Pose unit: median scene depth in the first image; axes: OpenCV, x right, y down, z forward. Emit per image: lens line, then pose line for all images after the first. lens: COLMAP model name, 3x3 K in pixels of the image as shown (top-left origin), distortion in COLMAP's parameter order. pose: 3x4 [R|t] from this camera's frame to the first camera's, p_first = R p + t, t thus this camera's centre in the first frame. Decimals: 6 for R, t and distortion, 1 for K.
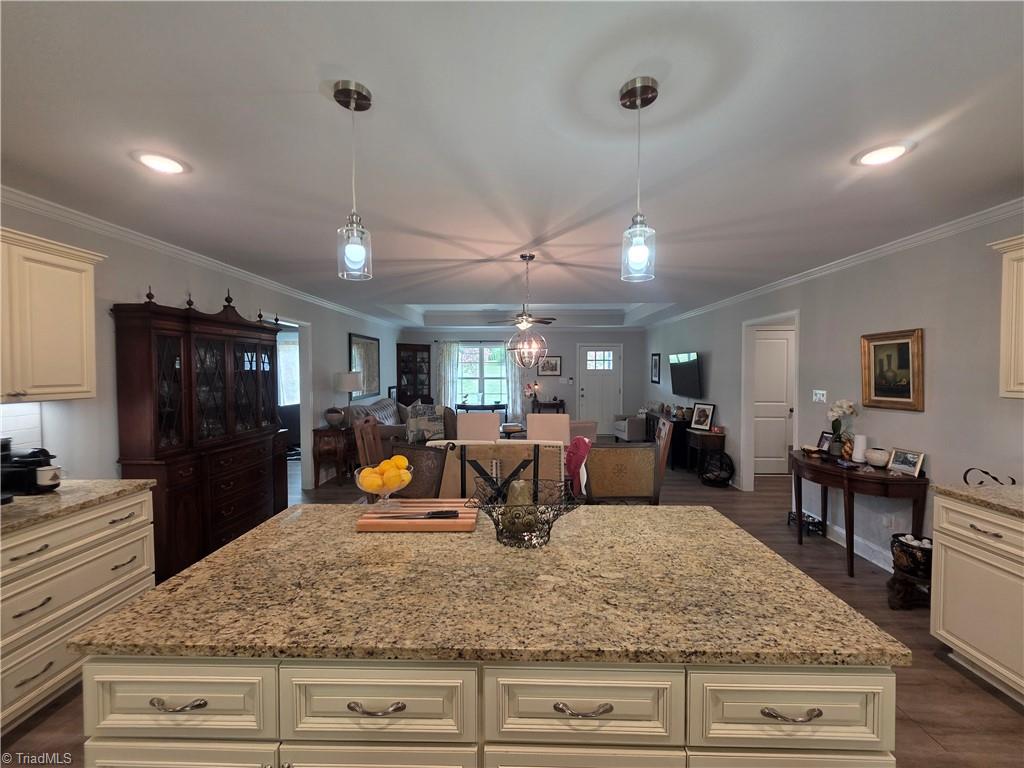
lens RADIAL K [[409.3, 0, 510.8], [0, 409.3, 382.0], [0, 0, 1]] dist [-0.000752, 0.000024]
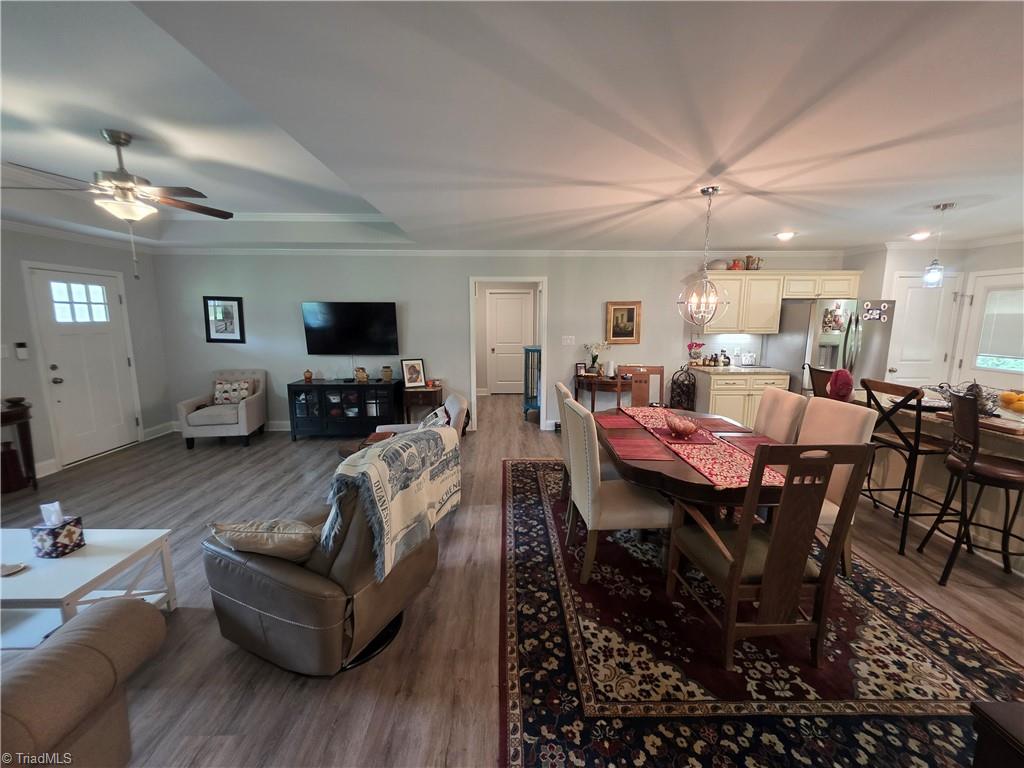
lens RADIAL K [[409.3, 0, 511.2], [0, 409.3, 380.4], [0, 0, 1]] dist [-0.000752, 0.000024]
pose [[-0.036555, -0.150501, 0.987934, -0.872623], [0.028822, 0.988025, 0.151581, -0.063582], [-0.998916, 0.034016, -0.031779, 1.520337]]
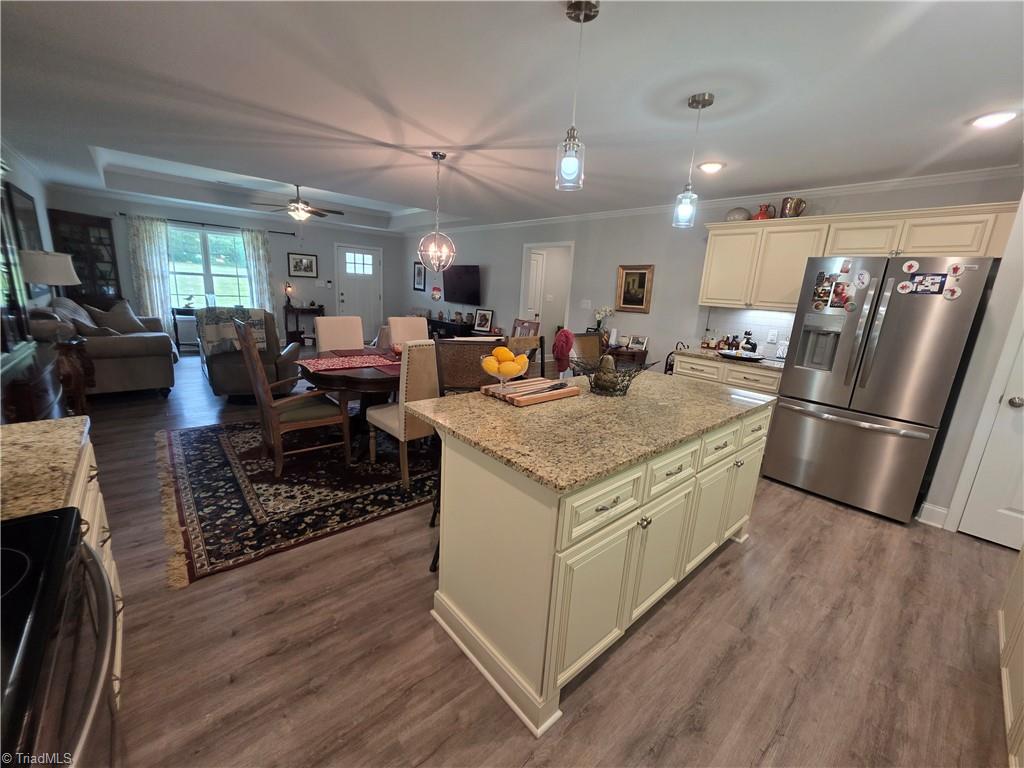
lens RADIAL K [[409.3, 0, 511.5], [0, 409.3, 381.7], [0, 0, 1]] dist [-0.000752, 0.000024]
pose [[0.732888, -0.108200, 0.671690, -0.580951], [-0.041701, 0.978273, 0.203086, 0.023018], [-0.679070, -0.176849, 0.712453, 0.079788]]
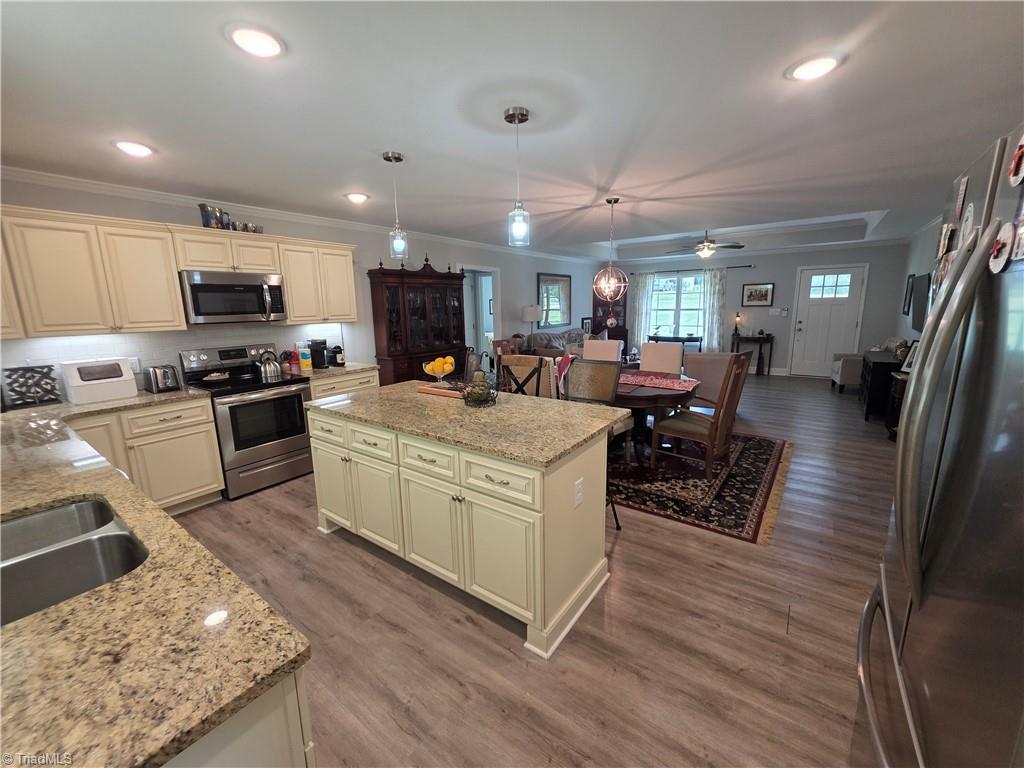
lens RADIAL K [[409.3, 0, 511.0], [0, 409.3, 381.3], [0, 0, 1]] dist [-0.000752, 0.000024]
pose [[0.820685, 0.091376, -0.564027, 0.515059], [0.001430, 0.986798, 0.161948, 0.002792], [0.571379, -0.133715, 0.809720, -0.145739]]
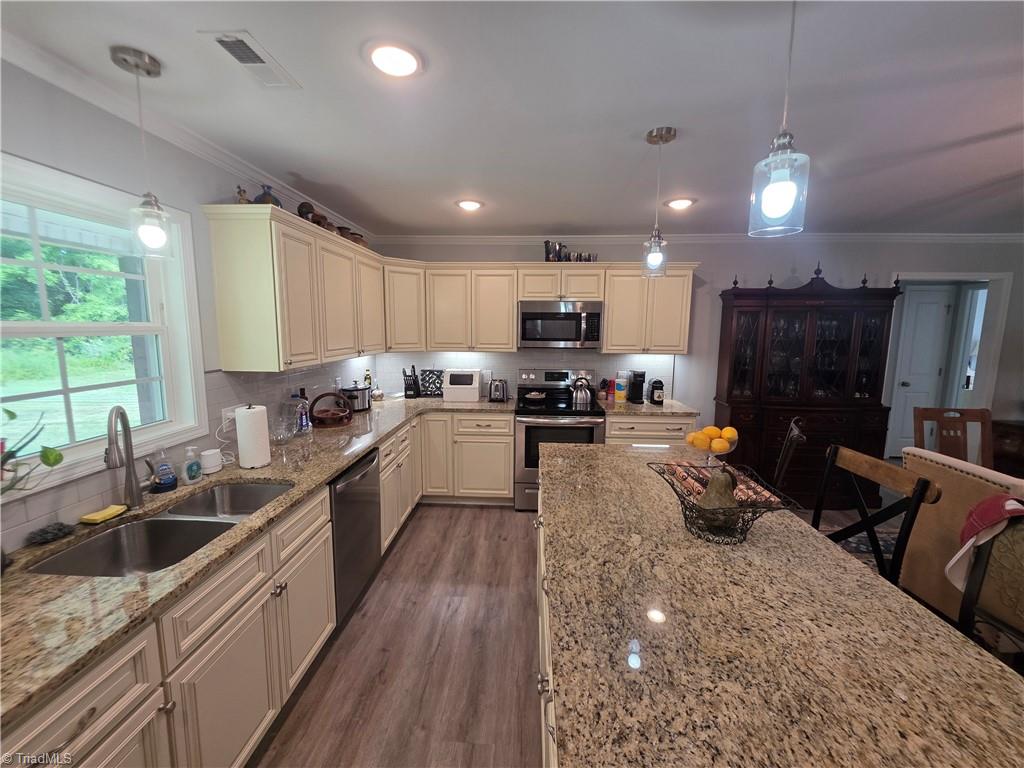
lens RADIAL K [[409.3, 0, 510.7], [0, 409.3, 382.4], [0, 0, 1]] dist [-0.000752, 0.000024]
pose [[-0.028676, 0.137686, -0.990061, 0.441738], [-0.036944, 0.989645, 0.138698, -0.036272], [0.998906, 0.040554, -0.023293, 0.248747]]
